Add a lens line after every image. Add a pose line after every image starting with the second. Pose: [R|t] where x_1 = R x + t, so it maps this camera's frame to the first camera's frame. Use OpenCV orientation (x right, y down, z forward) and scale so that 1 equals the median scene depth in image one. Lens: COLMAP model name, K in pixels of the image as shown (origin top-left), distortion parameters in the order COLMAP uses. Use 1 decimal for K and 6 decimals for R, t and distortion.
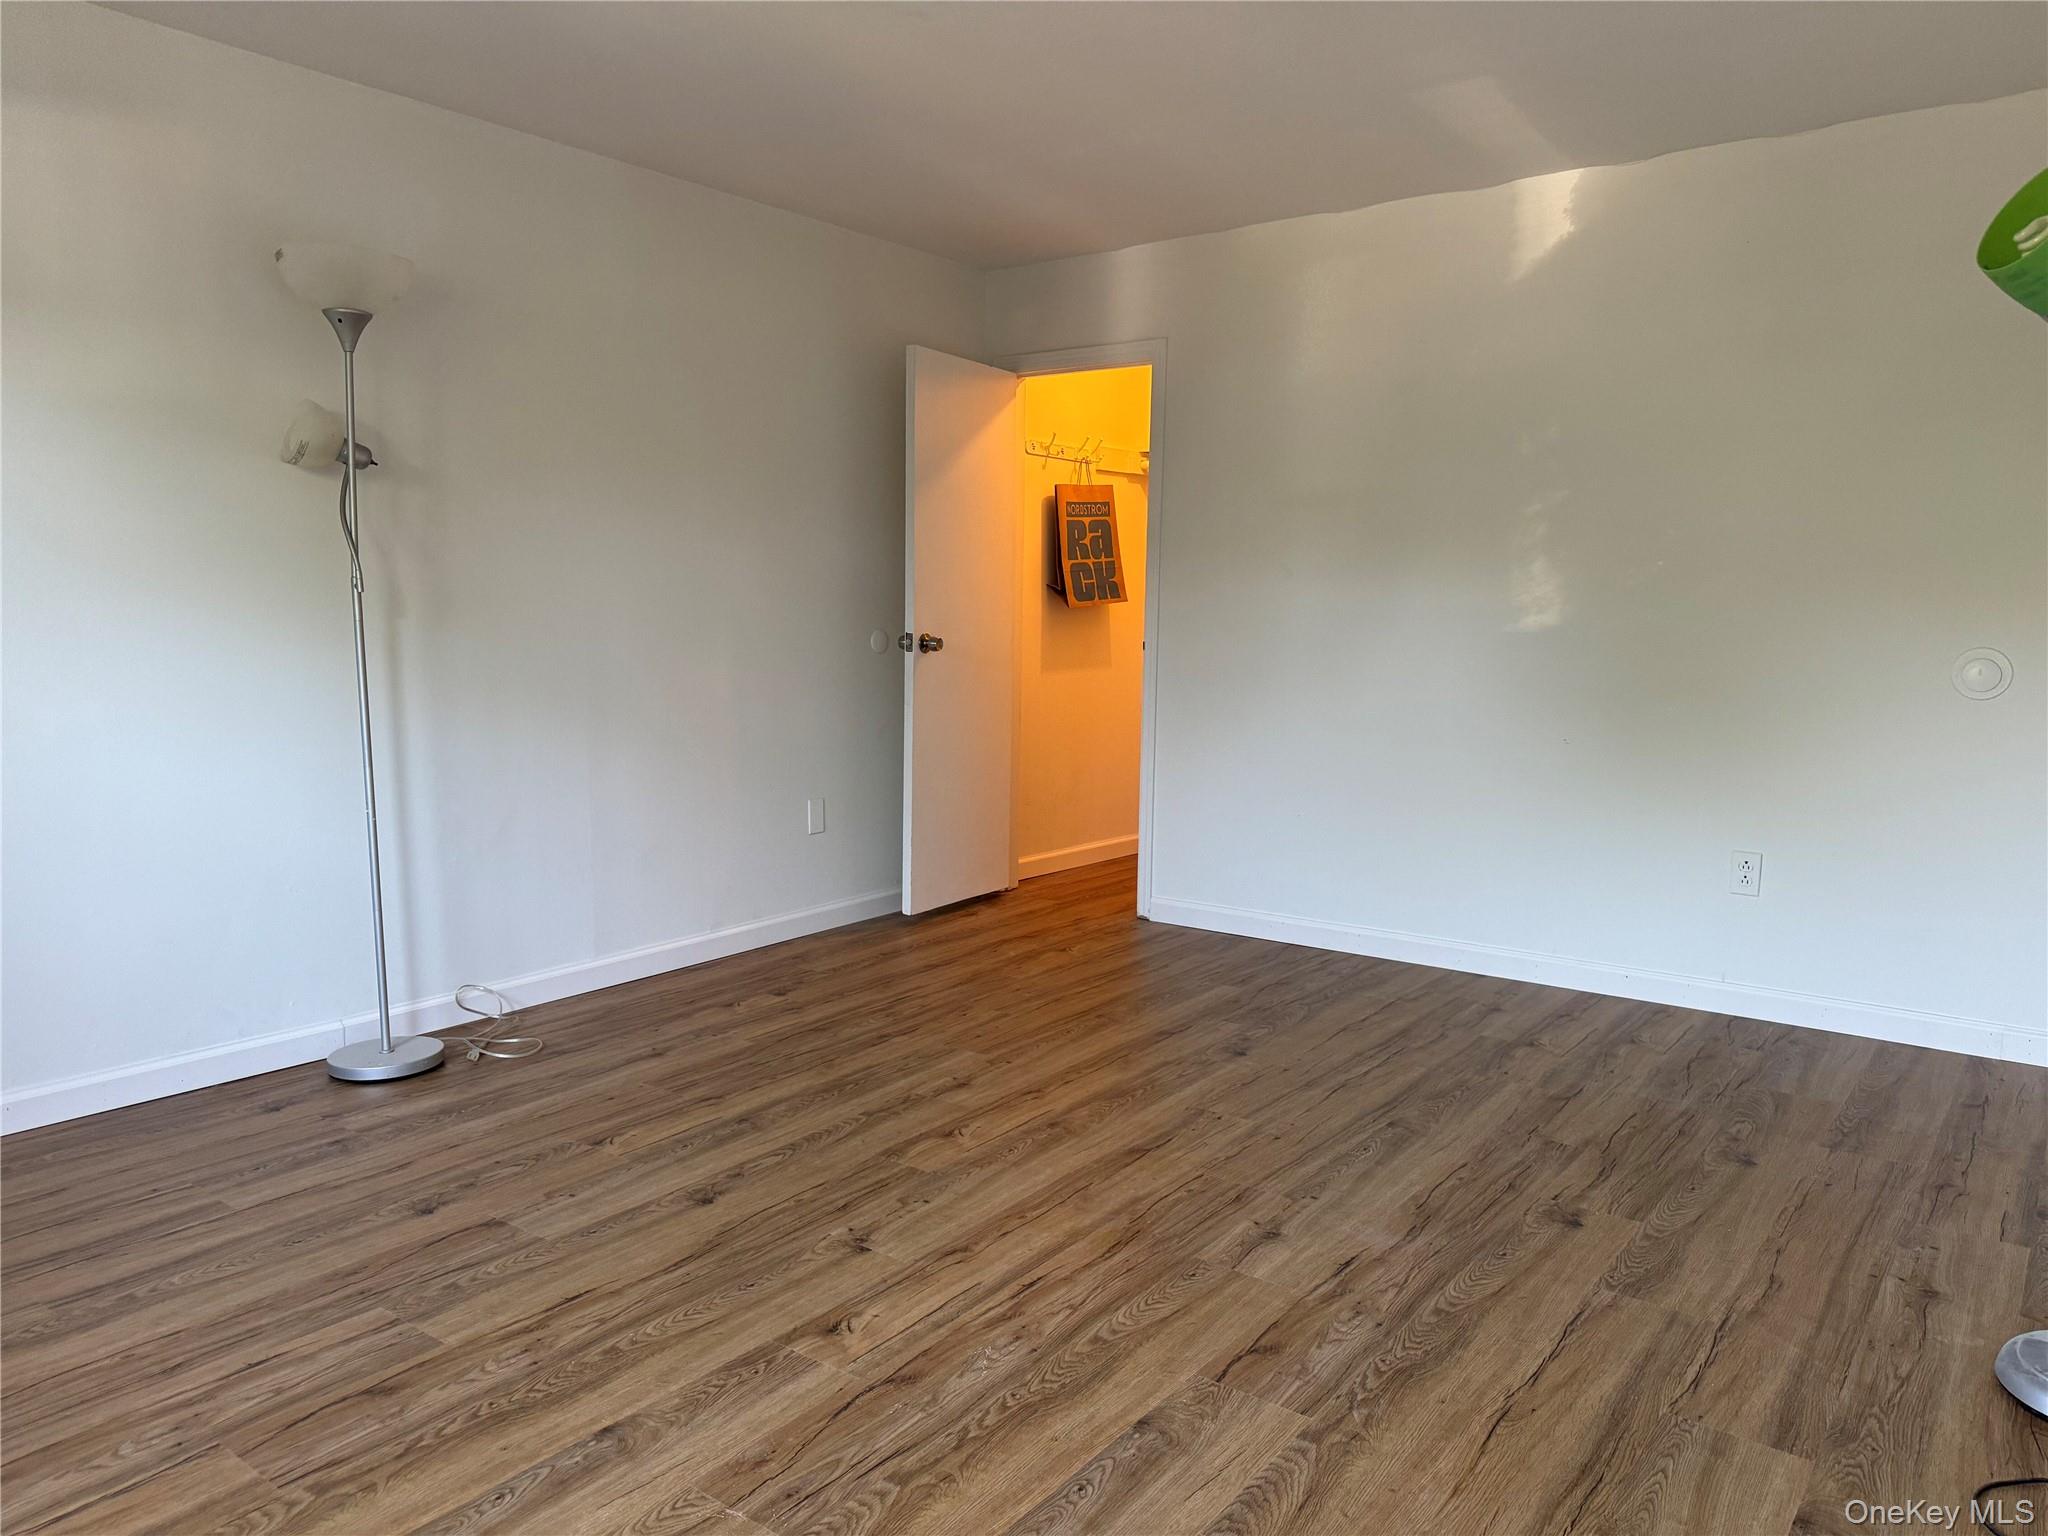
lens RADIAL K [[1428.0, 0, 1024.0], [0, 1428.0, 768.0], [0, 0, 1]] dist [0.095907, -0.127292]
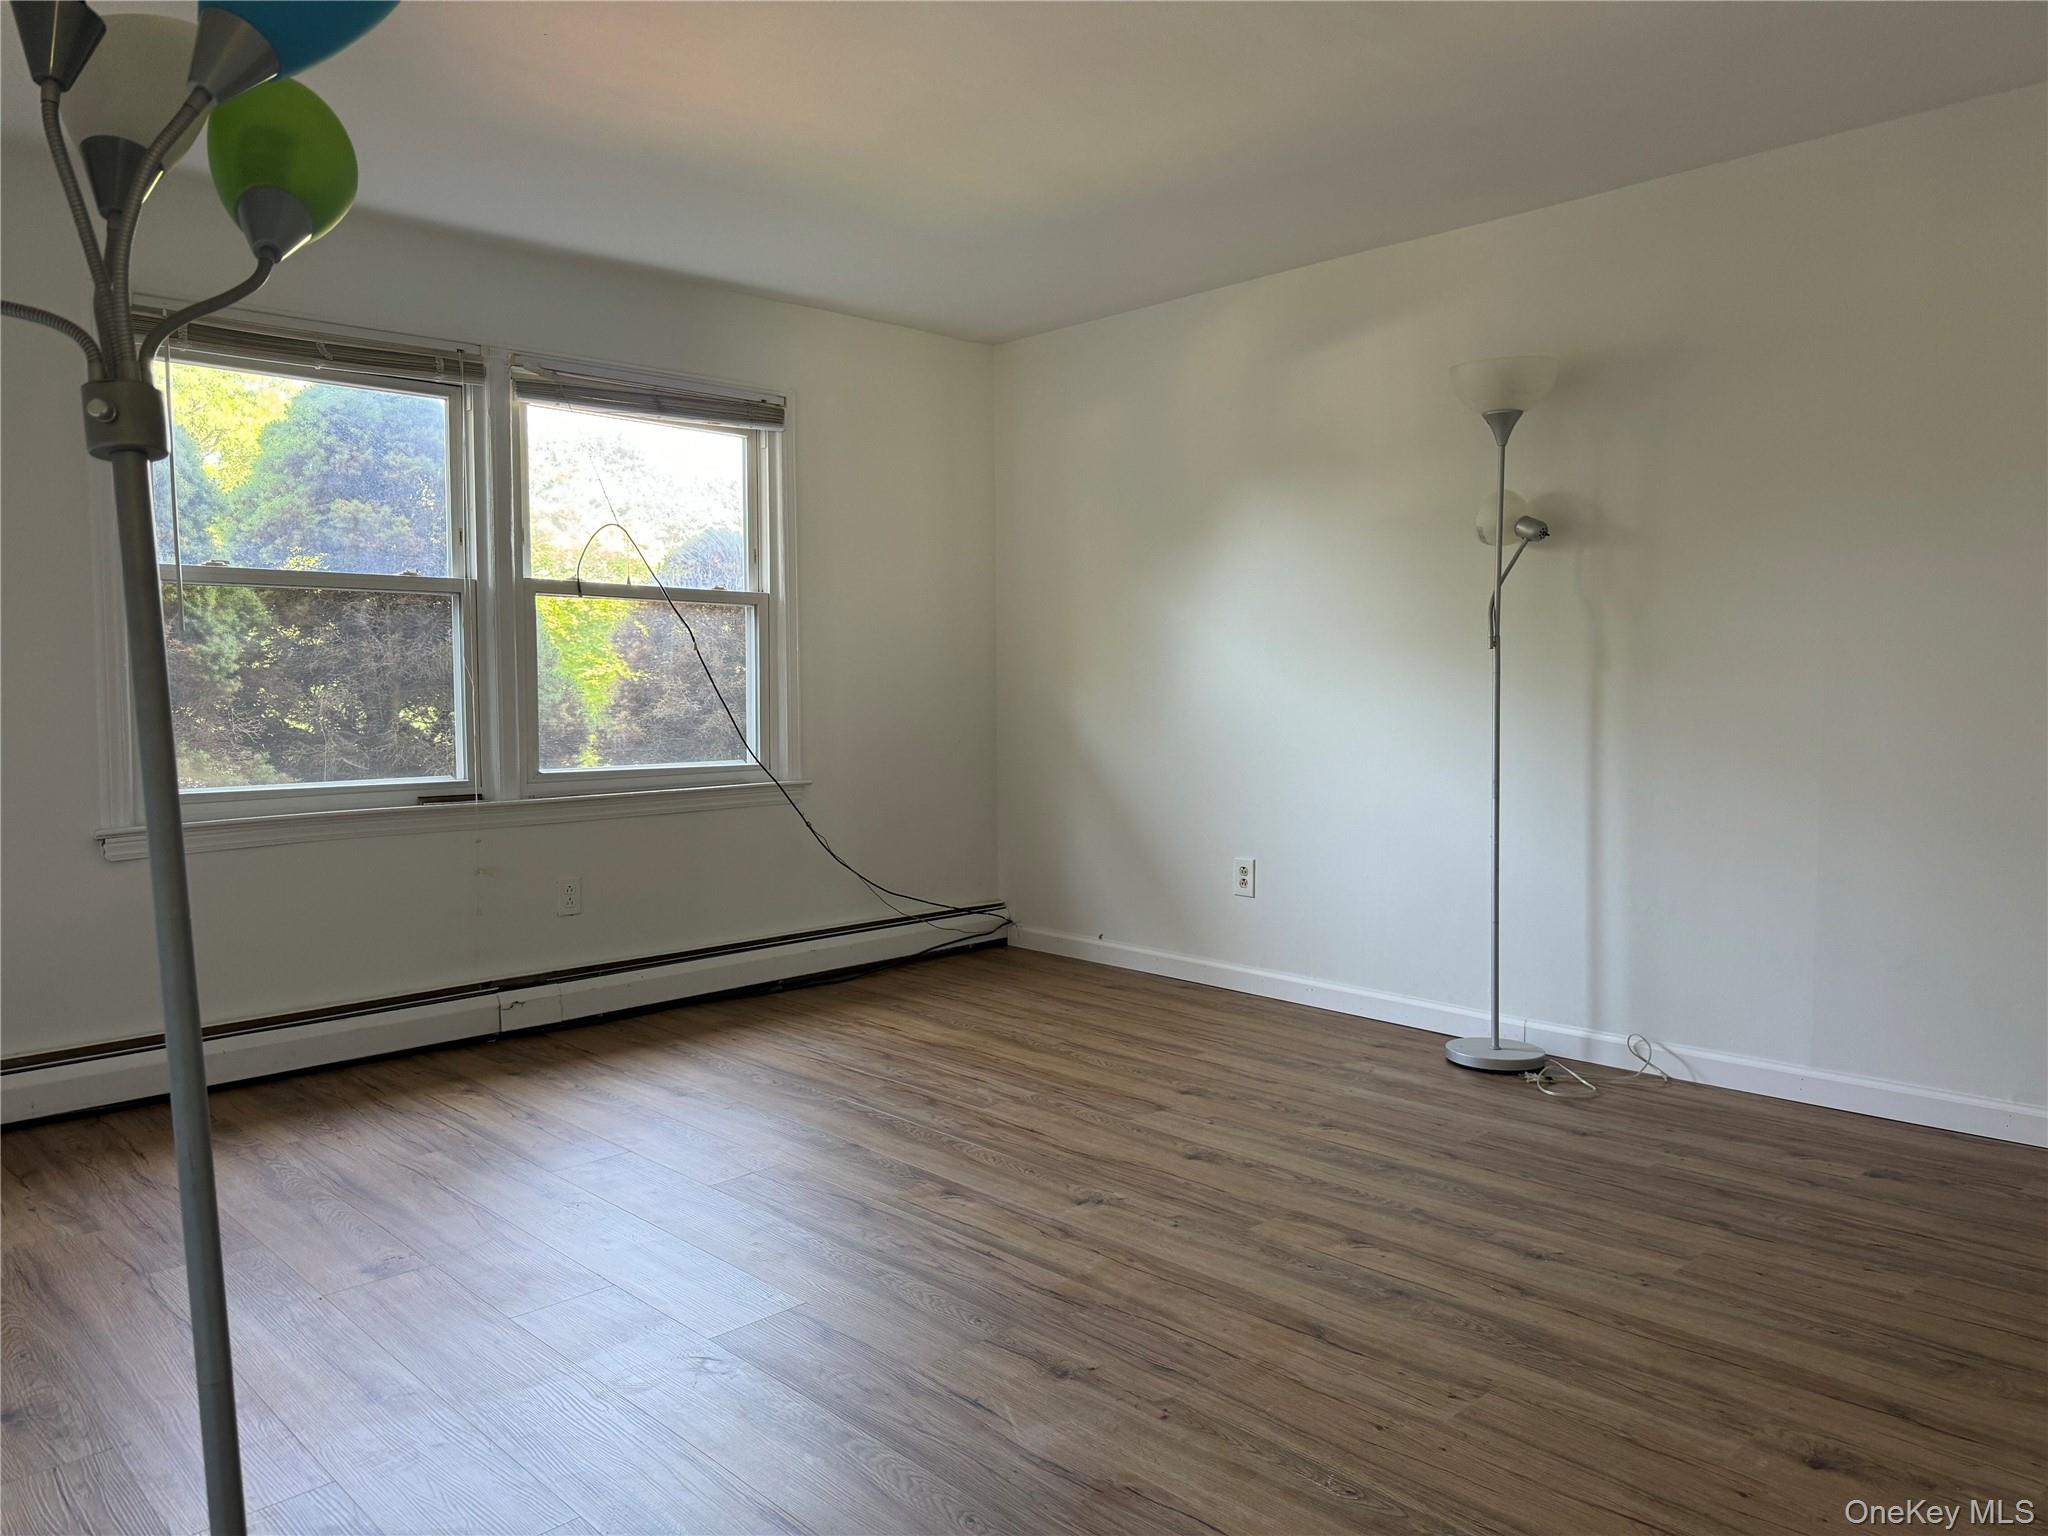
lens RADIAL K [[1444.5, 0, 1028.1], [0, 1444.5, 772.8], [0, 0, 1]] dist [0.073074, -0.108373]
pose [[-0.159342, 0.060059, -0.985395, 0.854141], [-0.105916, 0.991347, 0.077548, -0.080187], [0.981525, 0.116726, -0.151602, 0.909199]]
